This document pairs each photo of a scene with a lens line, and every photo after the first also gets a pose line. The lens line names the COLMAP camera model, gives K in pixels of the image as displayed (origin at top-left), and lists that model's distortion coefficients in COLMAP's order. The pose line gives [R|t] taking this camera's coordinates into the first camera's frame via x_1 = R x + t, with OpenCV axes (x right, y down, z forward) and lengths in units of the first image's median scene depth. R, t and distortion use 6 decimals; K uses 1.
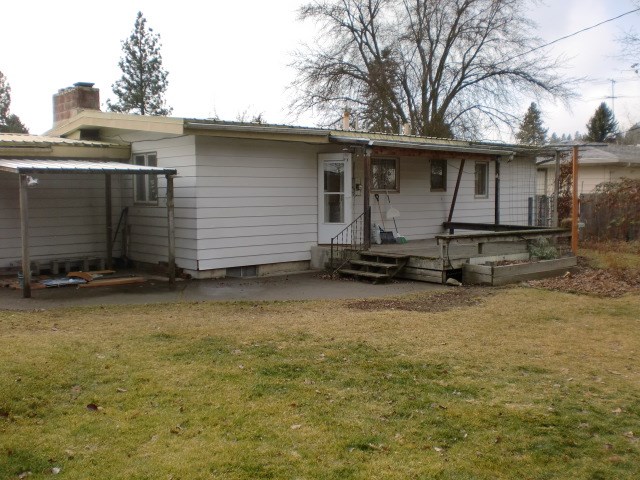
lens RADIAL K [[662.1, 0, 319.3], [0, 662.1, 240.2], [0, 0, 1]] dist [-0.000290, 0.000000]
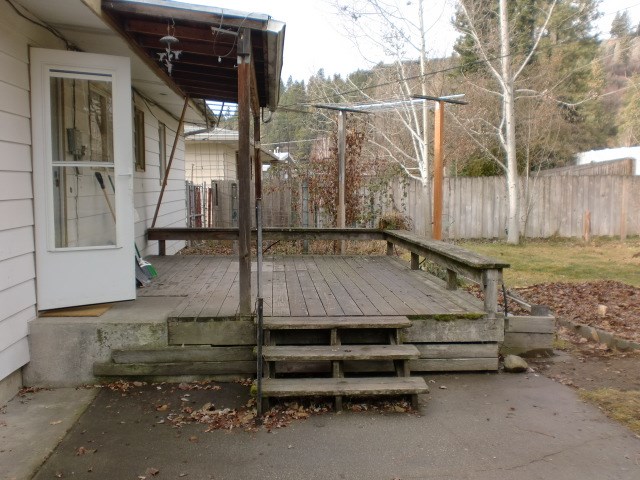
lens RADIAL K [[662.1, 0, 320.6], [0, 662.1, 238.8], [0, 0, 1]] dist [-0.000290, 0.000000]
pose [[0.607382, -0.065477, 0.791707, -0.187544], [0.059168, 0.997558, 0.037109, -0.036992], [-0.792203, 0.024305, 0.609773, 0.686579]]
